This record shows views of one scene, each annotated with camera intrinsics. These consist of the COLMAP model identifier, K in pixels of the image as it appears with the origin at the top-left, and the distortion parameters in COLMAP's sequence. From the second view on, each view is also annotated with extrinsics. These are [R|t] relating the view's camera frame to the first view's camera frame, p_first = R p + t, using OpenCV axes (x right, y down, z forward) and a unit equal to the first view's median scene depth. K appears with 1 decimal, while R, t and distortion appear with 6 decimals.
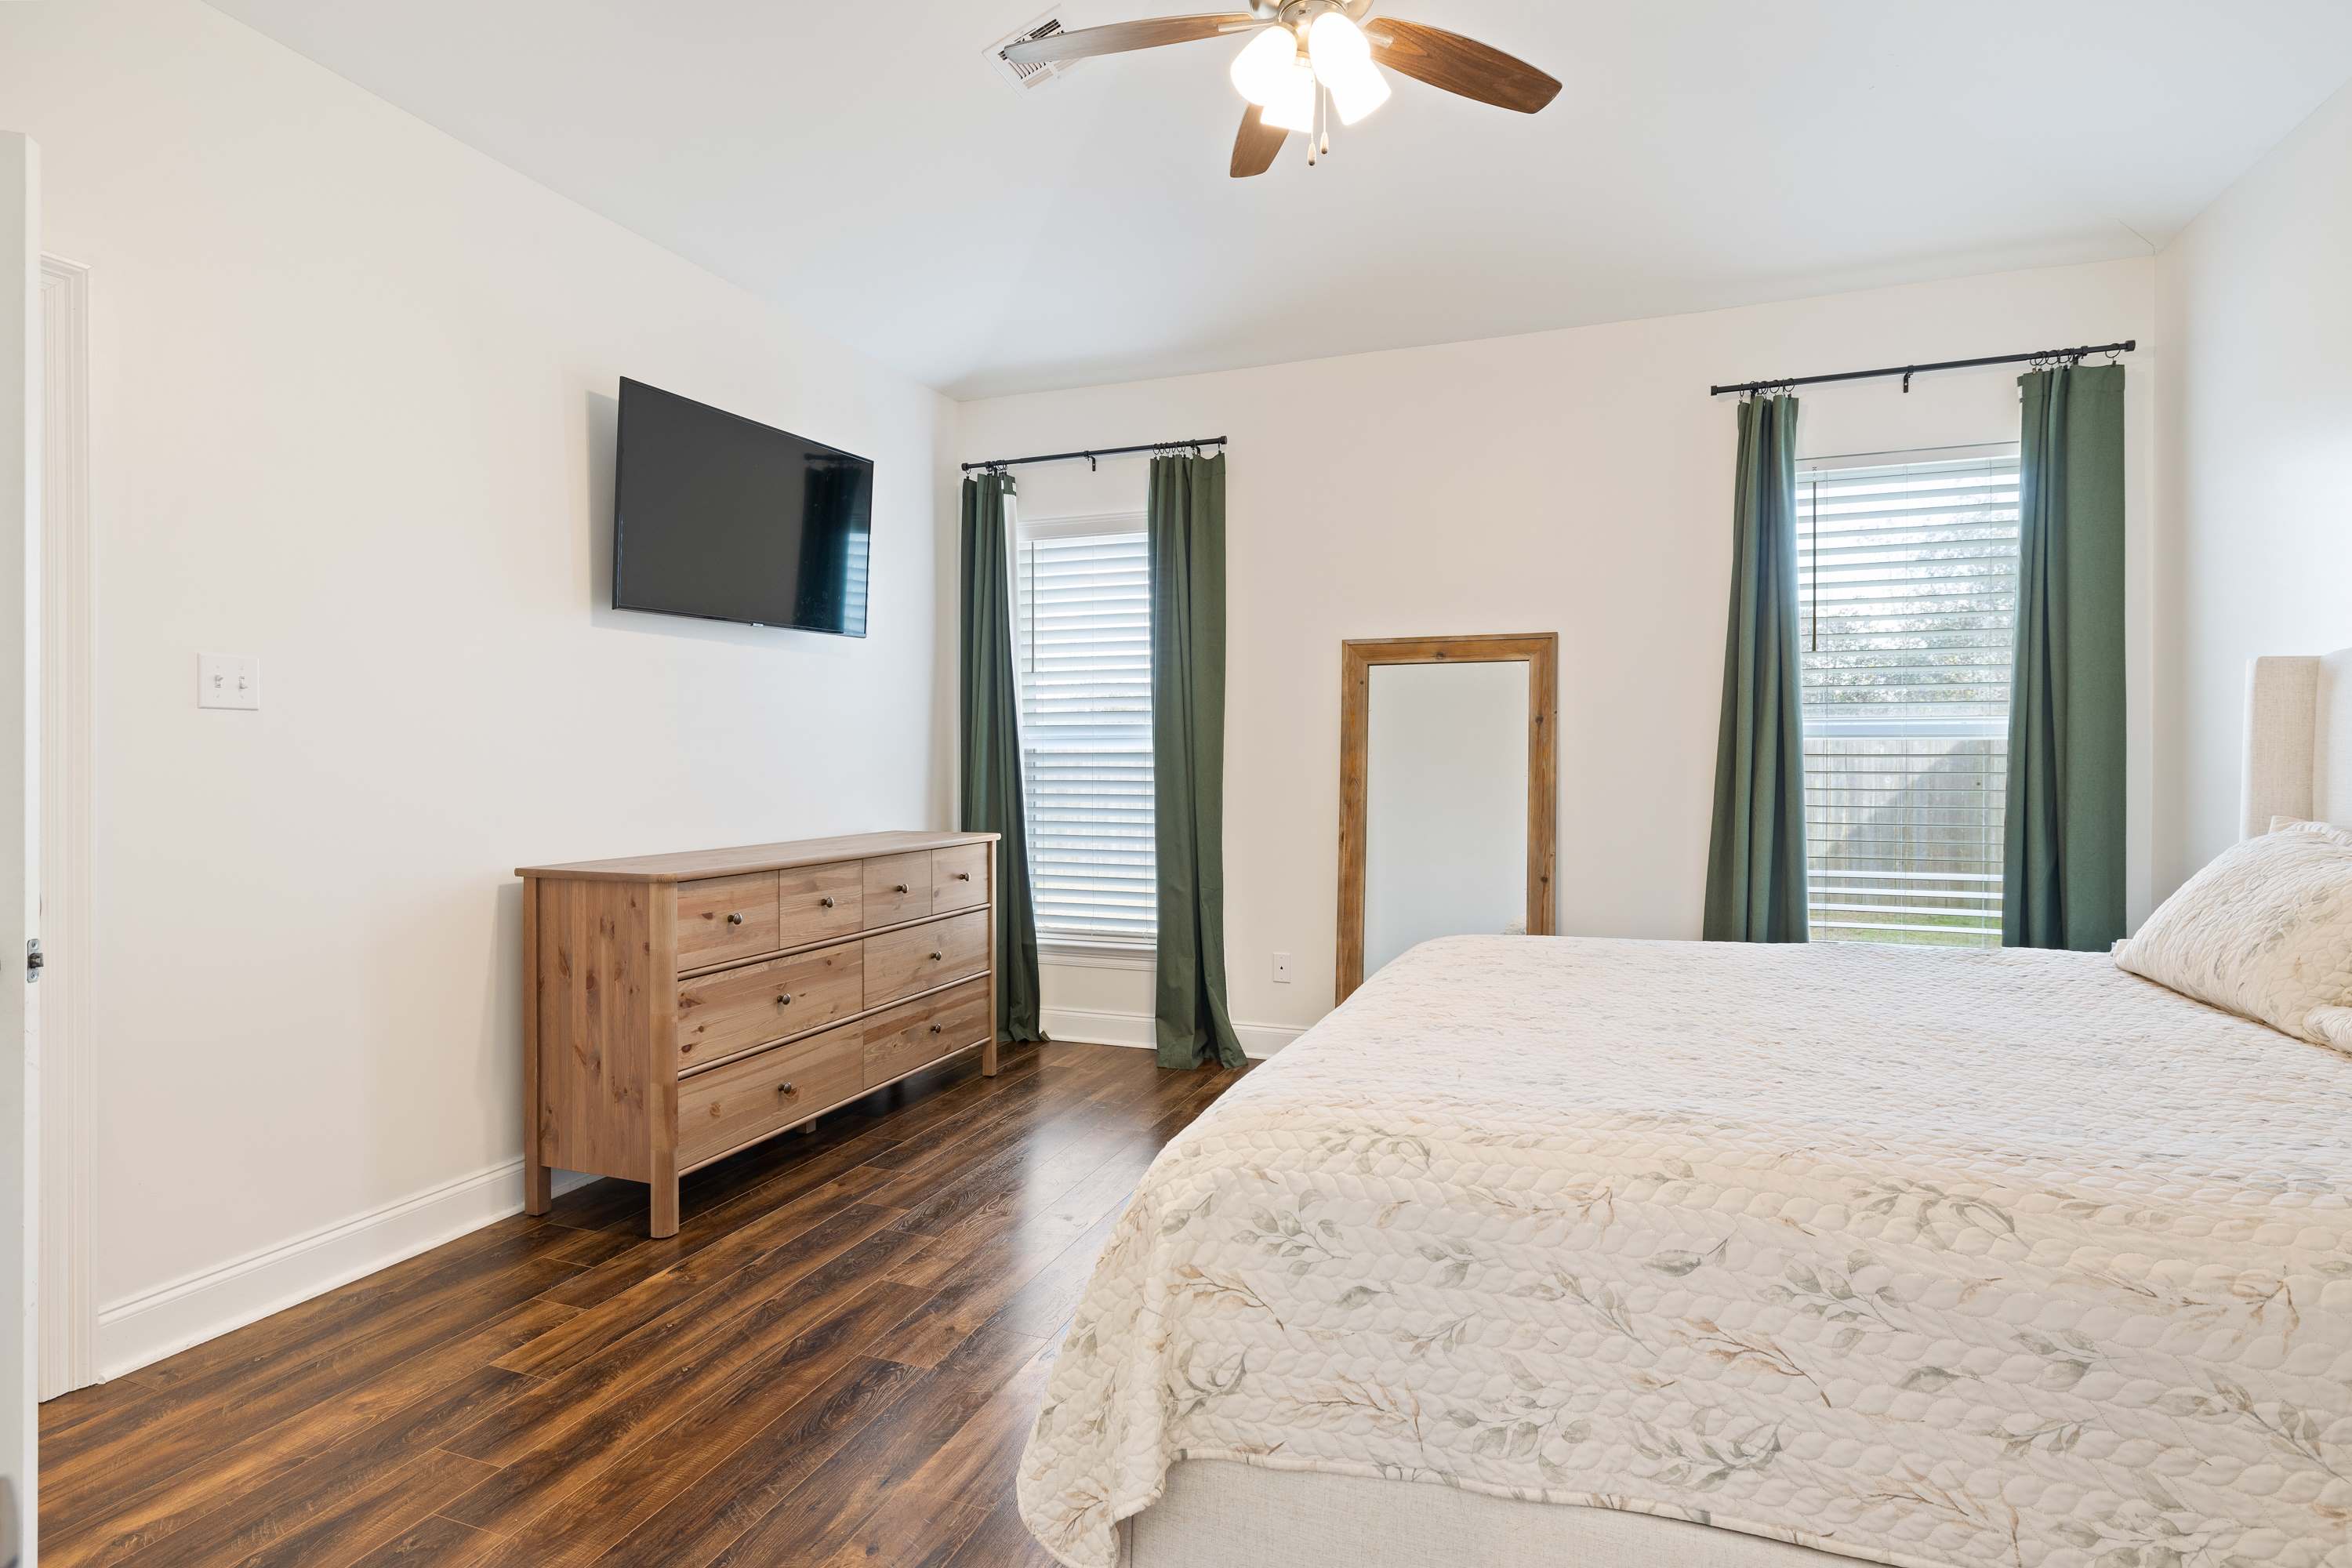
lens RADIAL K [[1204.7, 0, 1170.8], [0, 1204.7, 768.5], [0, 0, 1]] dist [-0.003585, 0.000477]
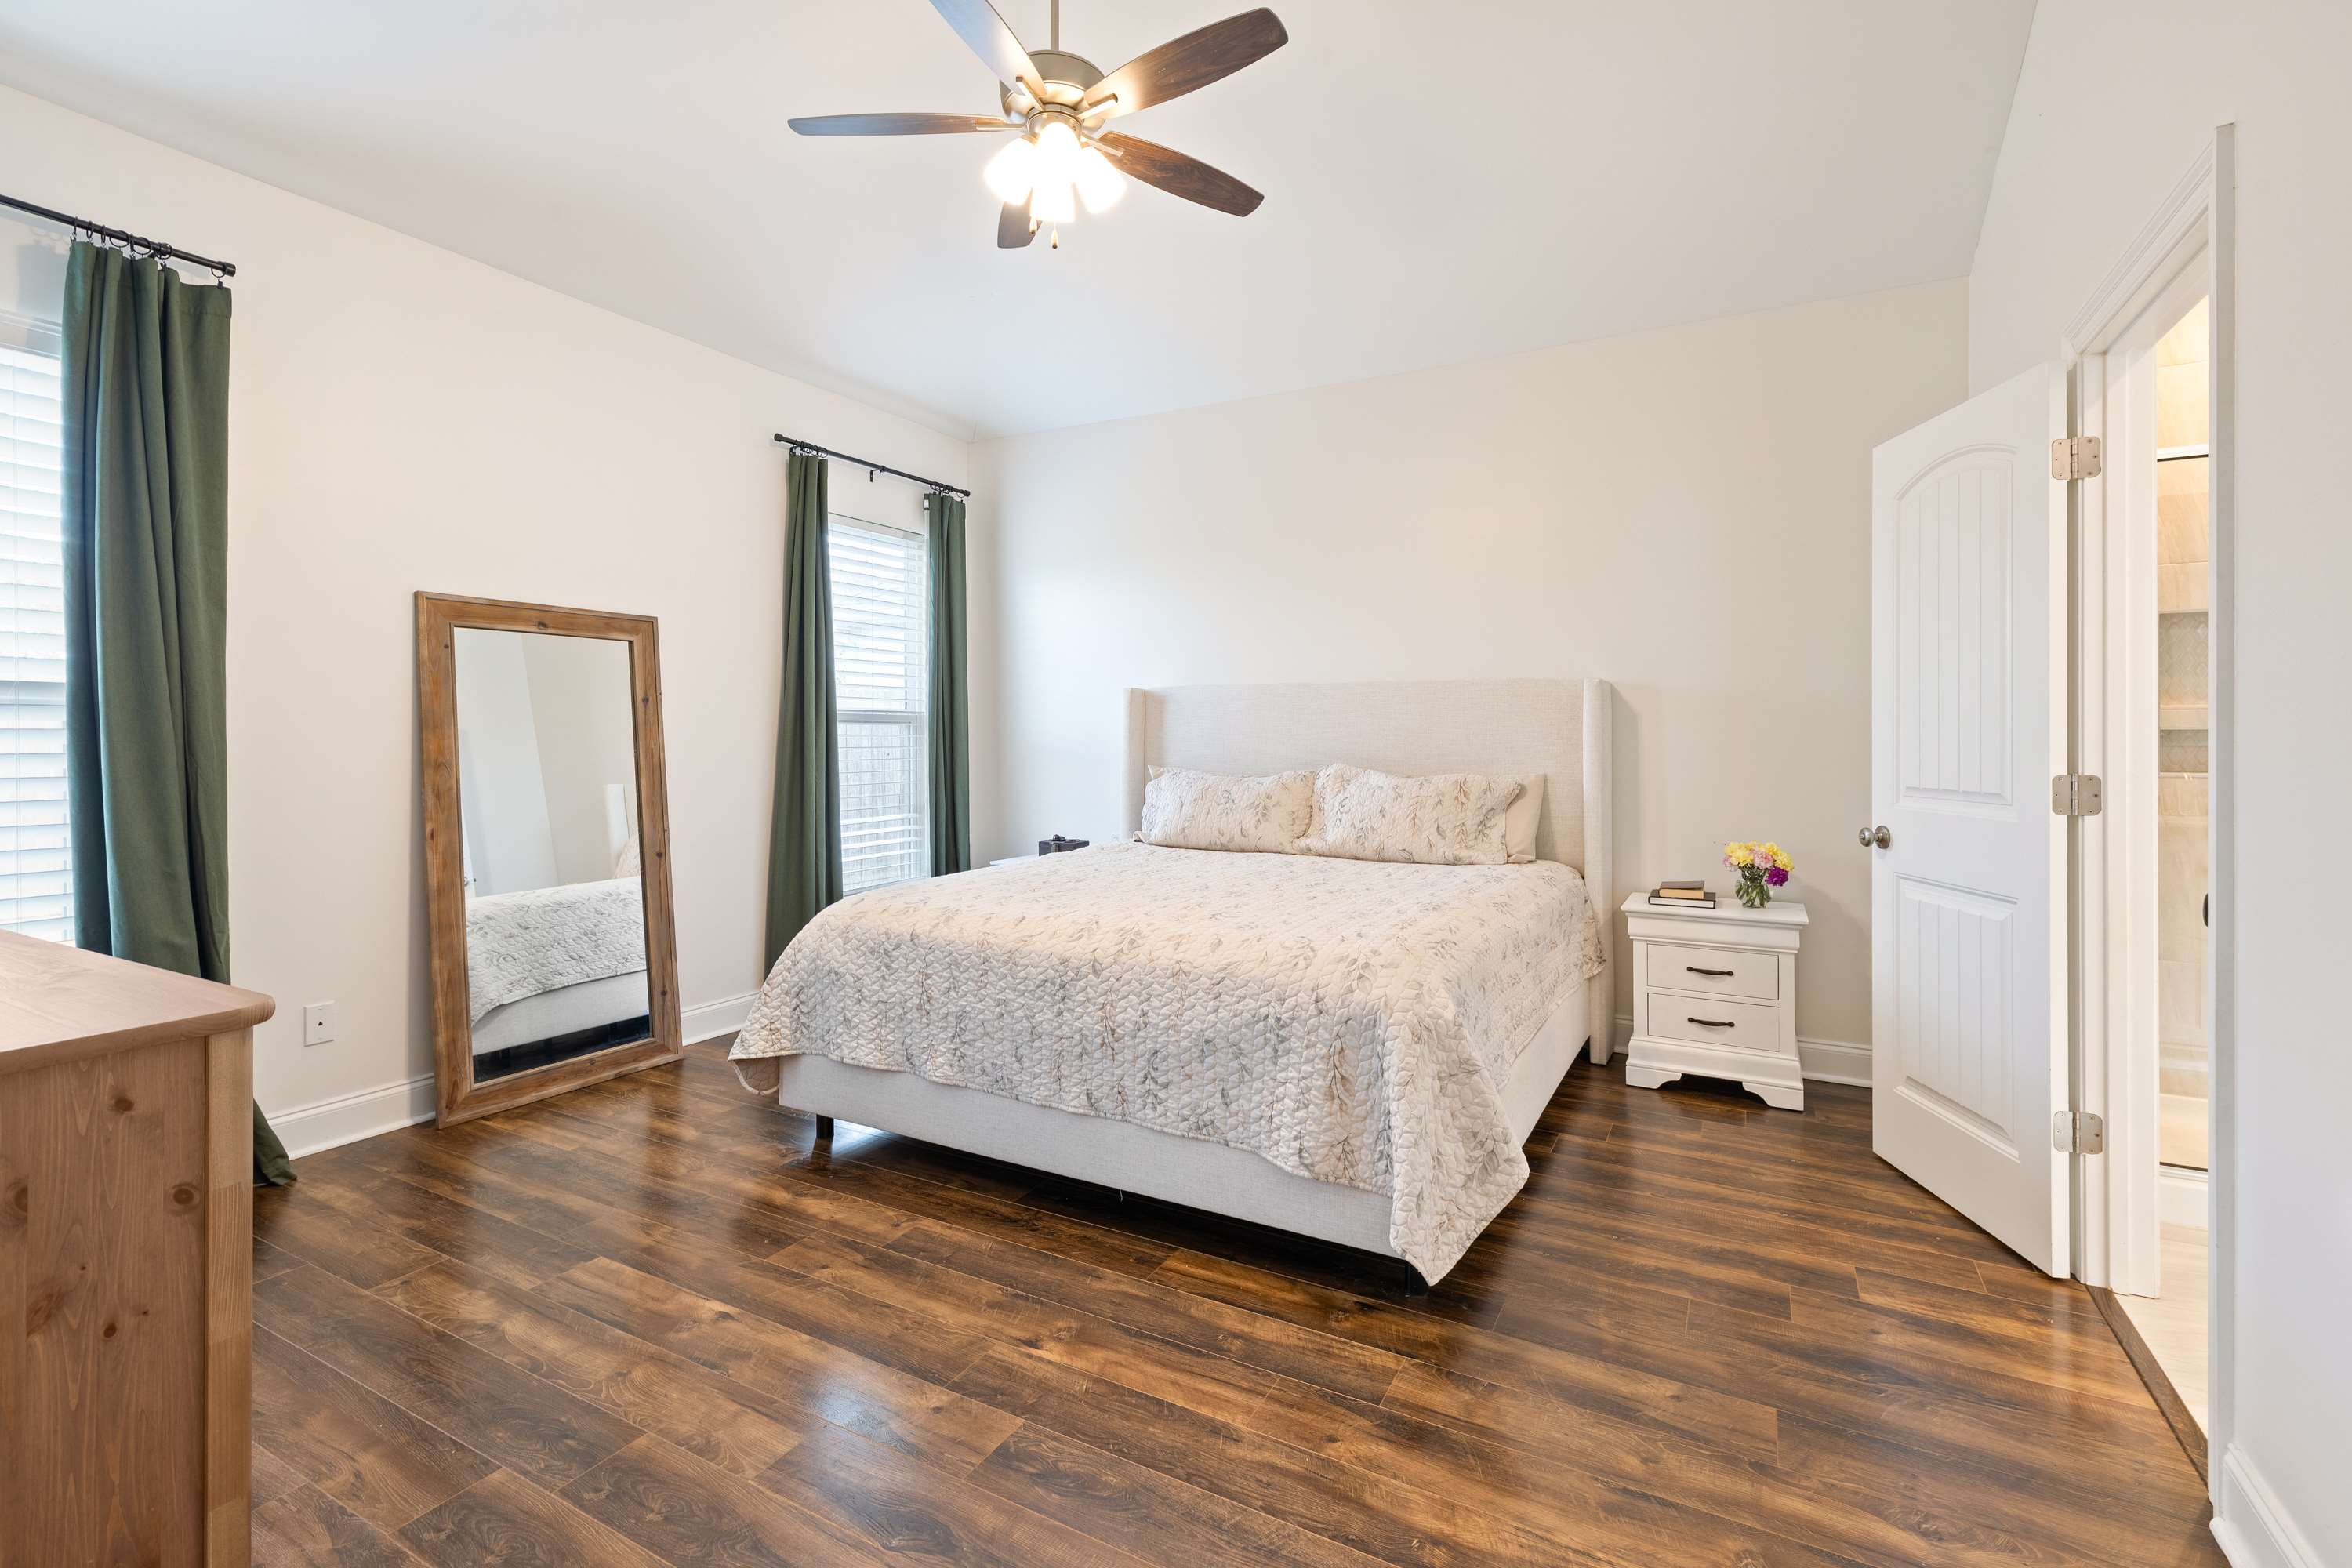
lens RADIAL K [[1035.4, 0, 1174.7], [0, 1035.4, 771.4], [0, 0, 1]] dist [-0.012641, -0.000192]
pose [[0.111636, -0.030937, 0.993268, -0.519548], [0.018880, 0.999401, 0.029006, 0.003365], [-0.993570, 0.015515, 0.112153, 0.452007]]
